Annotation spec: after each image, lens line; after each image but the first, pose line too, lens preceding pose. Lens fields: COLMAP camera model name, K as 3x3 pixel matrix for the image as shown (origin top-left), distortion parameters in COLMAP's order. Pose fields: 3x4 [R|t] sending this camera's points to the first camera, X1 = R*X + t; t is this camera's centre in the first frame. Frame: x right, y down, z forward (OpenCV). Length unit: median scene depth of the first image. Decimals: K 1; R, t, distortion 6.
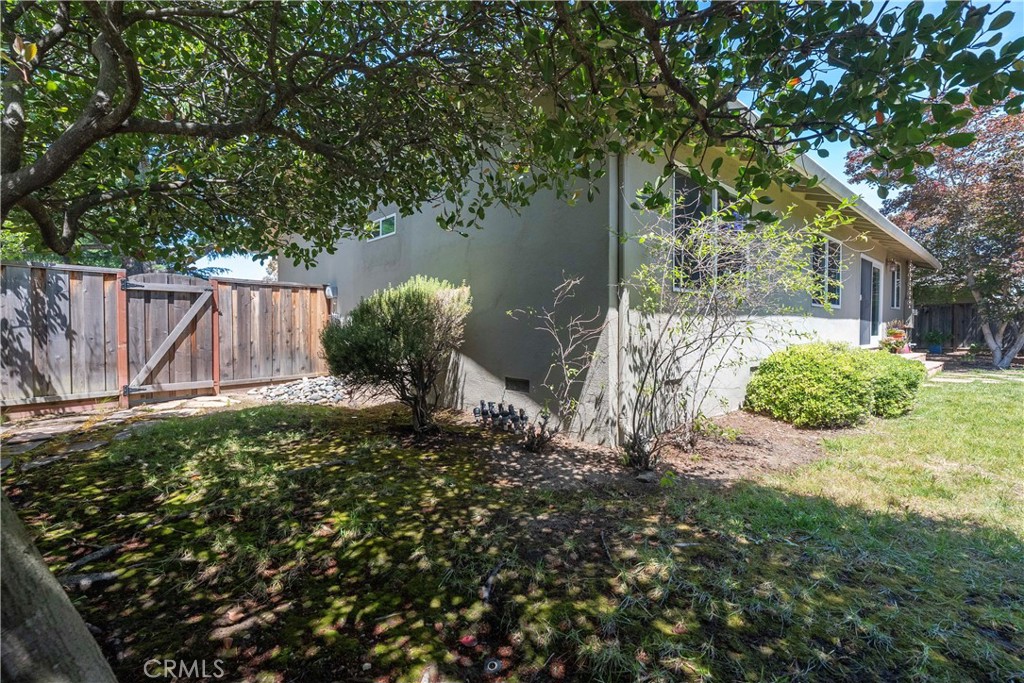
lens RADIAL K [[468.8, 0, 512.0], [0, 468.8, 341.5], [0, 0, 1]] dist [0.001903, 0.000265]
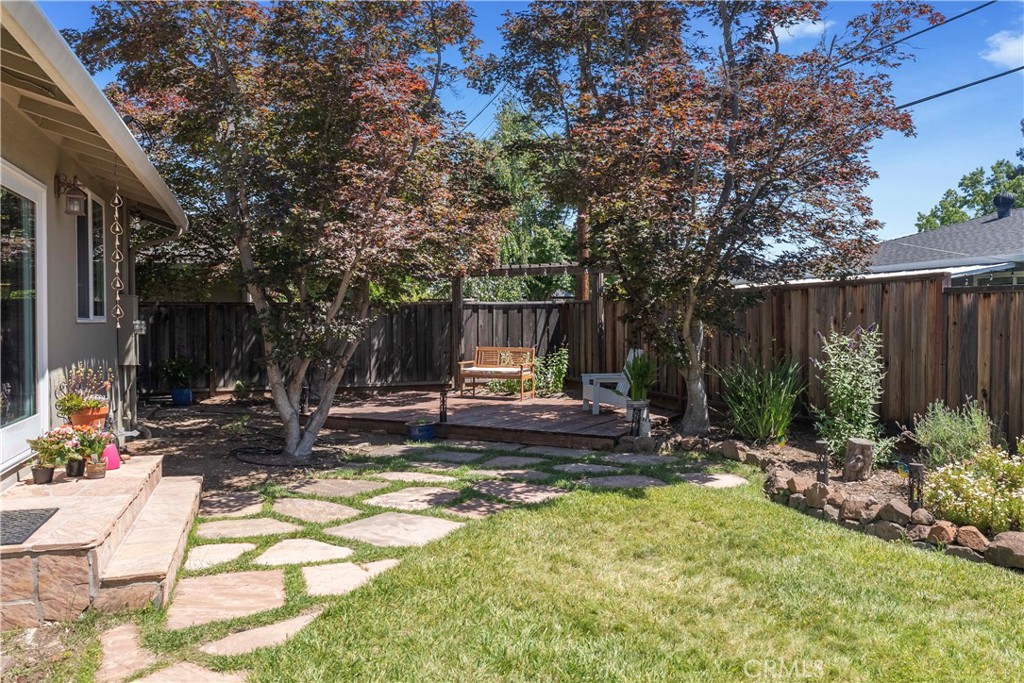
lens RADIAL K [[831.3, 0, 512.0], [0, 831.3, 341.5], [0, 0, 1]] dist [0.000504, 0.000569]
pose [[0.441328, -0.018258, 0.897160, 0.406683], [0.025206, 0.999651, 0.007945, -0.054693], [-0.896992, 0.019108, 0.441634, 0.451695]]
